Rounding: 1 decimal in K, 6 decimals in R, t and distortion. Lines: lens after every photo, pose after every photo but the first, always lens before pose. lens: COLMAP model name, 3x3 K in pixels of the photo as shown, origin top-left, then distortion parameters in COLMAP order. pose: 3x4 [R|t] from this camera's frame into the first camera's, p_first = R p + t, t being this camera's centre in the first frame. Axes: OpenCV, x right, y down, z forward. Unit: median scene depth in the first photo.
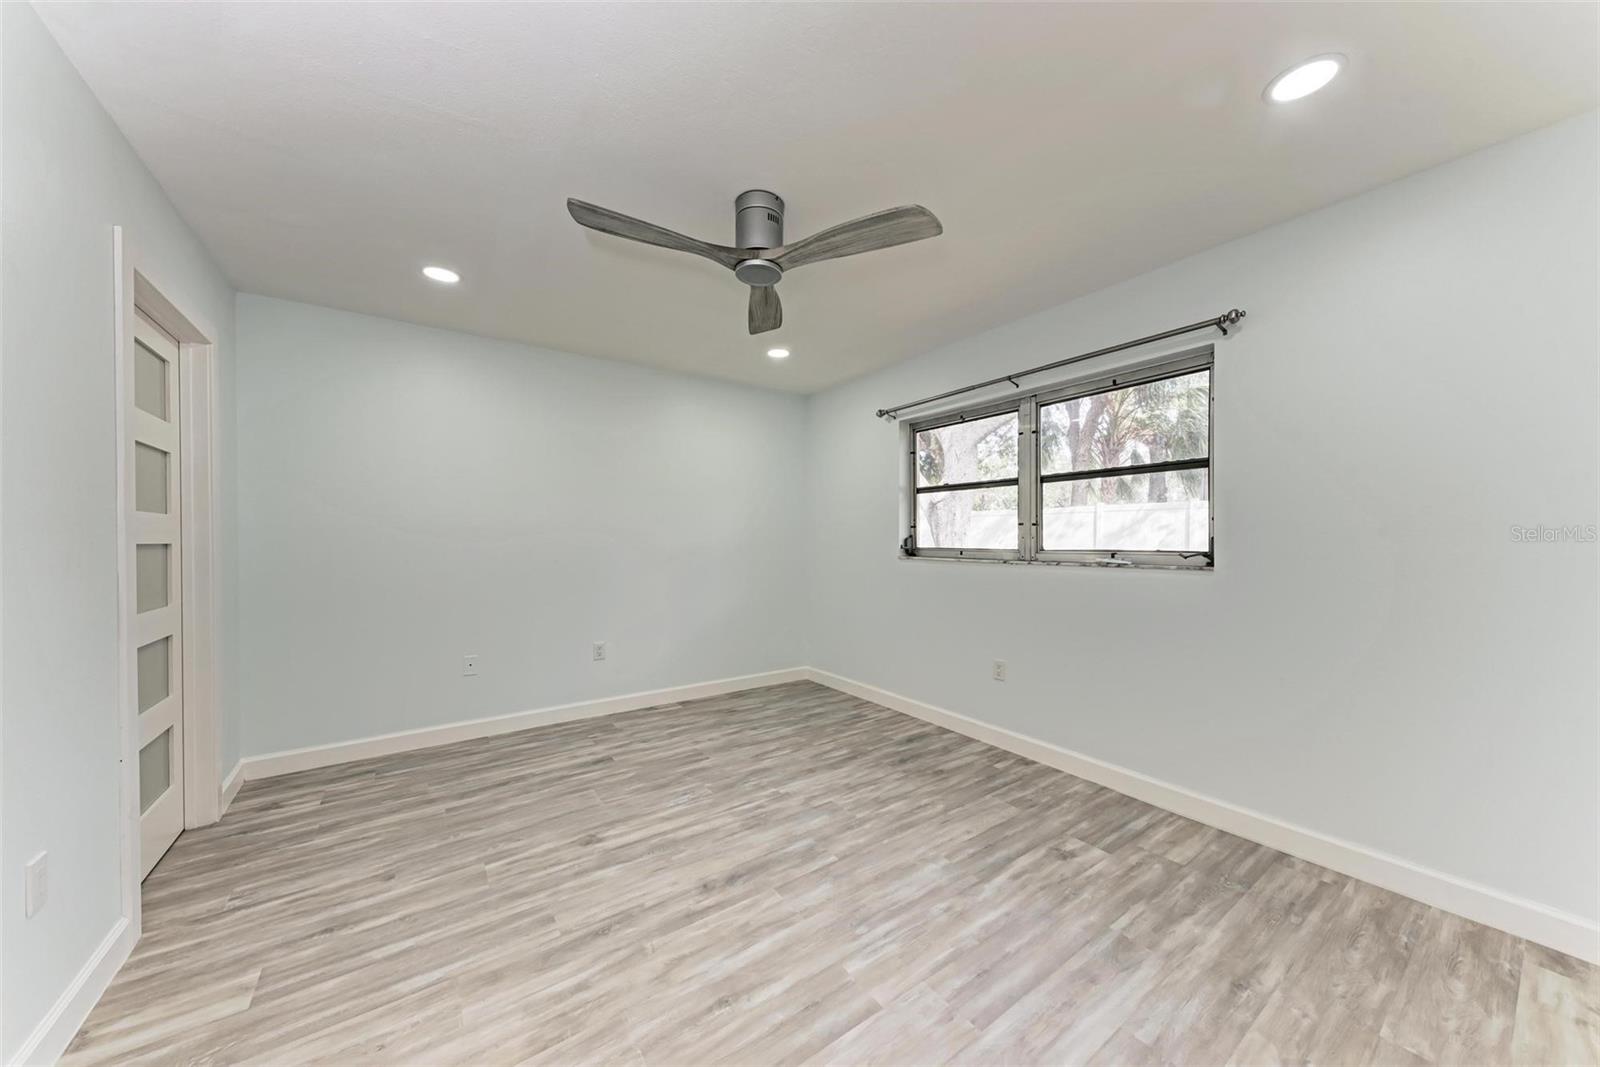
lens RADIAL K [[547.9, 0, 806.7], [0, 547.9, 538.6], [0, 0, 1]] dist [0.007004, -0.000202]
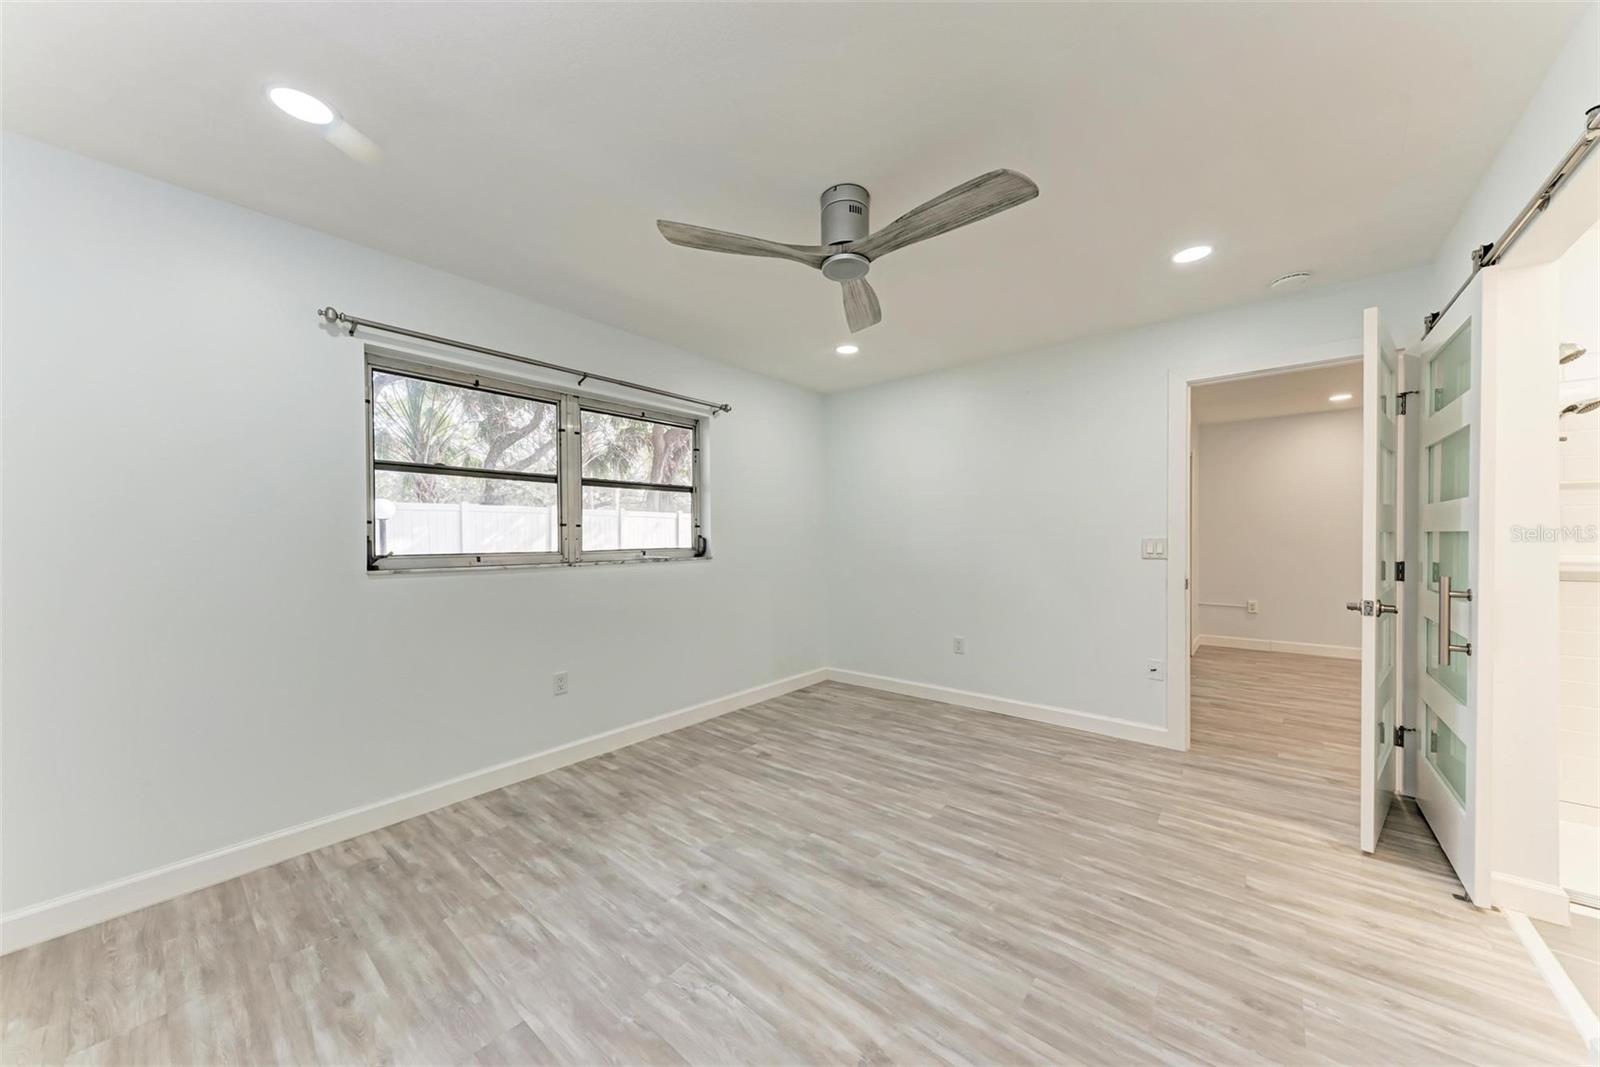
lens RADIAL K [[547.9, 0, 806.7], [0, 547.9, 538.6], [0, 0, 1]] dist [0.007004, -0.000202]
pose [[-0.255072, -0.000404, 0.966922, -0.841200], [0.007777, 0.999967, 0.002469, -0.002211], [-0.966891, 0.008150, -0.255060, 1.091872]]
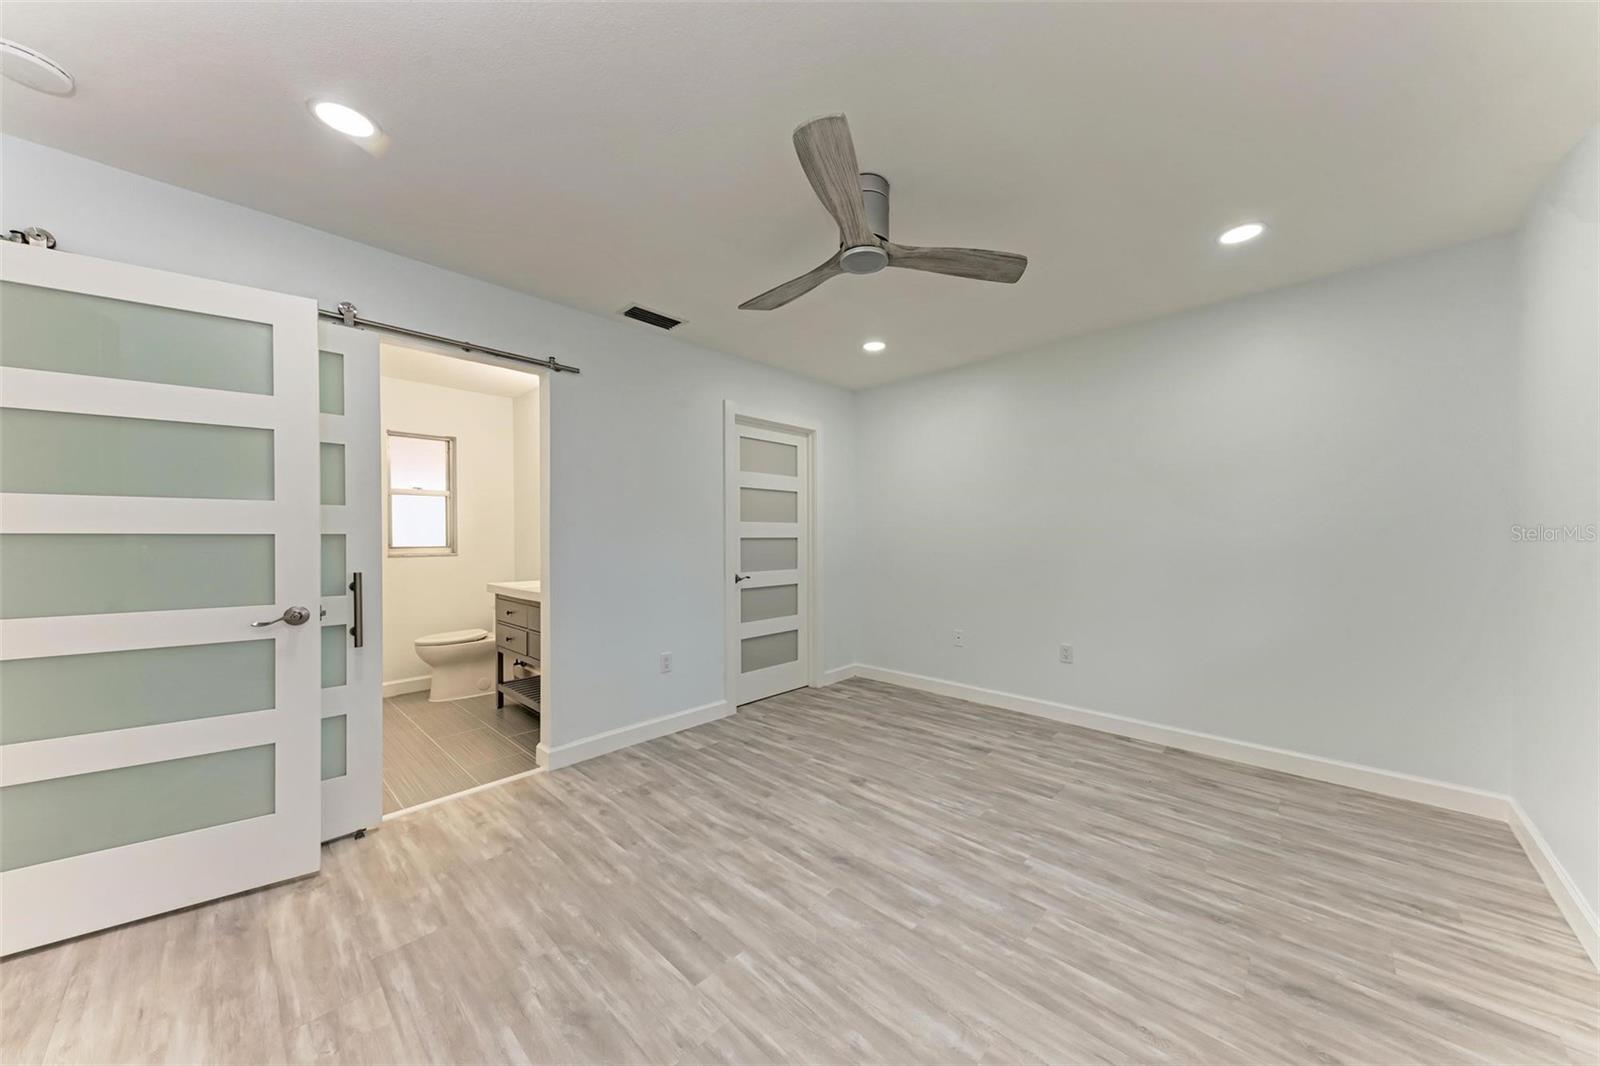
lens RADIAL K [[544.7, 0, 805.0], [0, 544.7, 539.6], [0, 0, 1]] dist [0.022362, -0.008028]
pose [[0.190925, 0.006199, -0.981585, 0.696695], [0.004401, 0.999965, 0.007171, 0.002082], [0.981595, -0.005689, 0.190891, 0.589599]]
